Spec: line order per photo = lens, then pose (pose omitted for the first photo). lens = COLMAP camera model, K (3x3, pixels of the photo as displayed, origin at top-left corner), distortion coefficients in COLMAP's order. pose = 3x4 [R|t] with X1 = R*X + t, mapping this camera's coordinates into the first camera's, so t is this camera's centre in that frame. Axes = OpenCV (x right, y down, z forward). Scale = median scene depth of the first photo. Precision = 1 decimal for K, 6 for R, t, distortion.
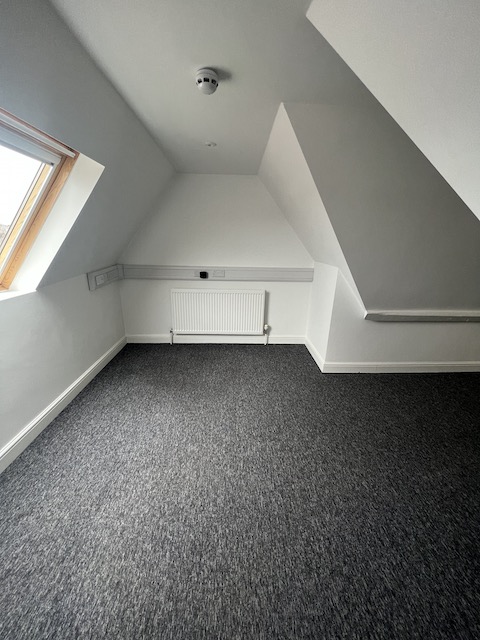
lens RADIAL K [[257.8, 0, 241.7], [0, 257.8, 321.8], [0, 0, 1]] dist [-0.000620, -0.000489]
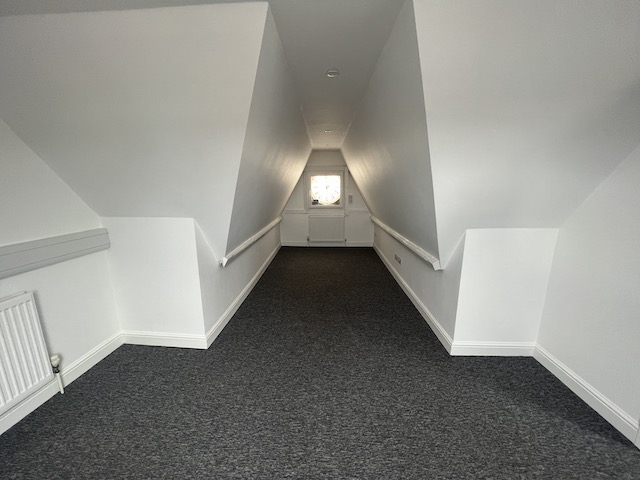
lens RADIAL K [[257.8, 0, 318.1], [0, 257.8, 238.4], [0, 0, 1]] dist [-0.000620, -0.000489]
pose [[0.086438, -0.220178, 0.971623, -0.347973], [0.309921, 0.932824, 0.183814, -0.158146], [-0.946825, 0.285237, 0.148869, 0.471500]]
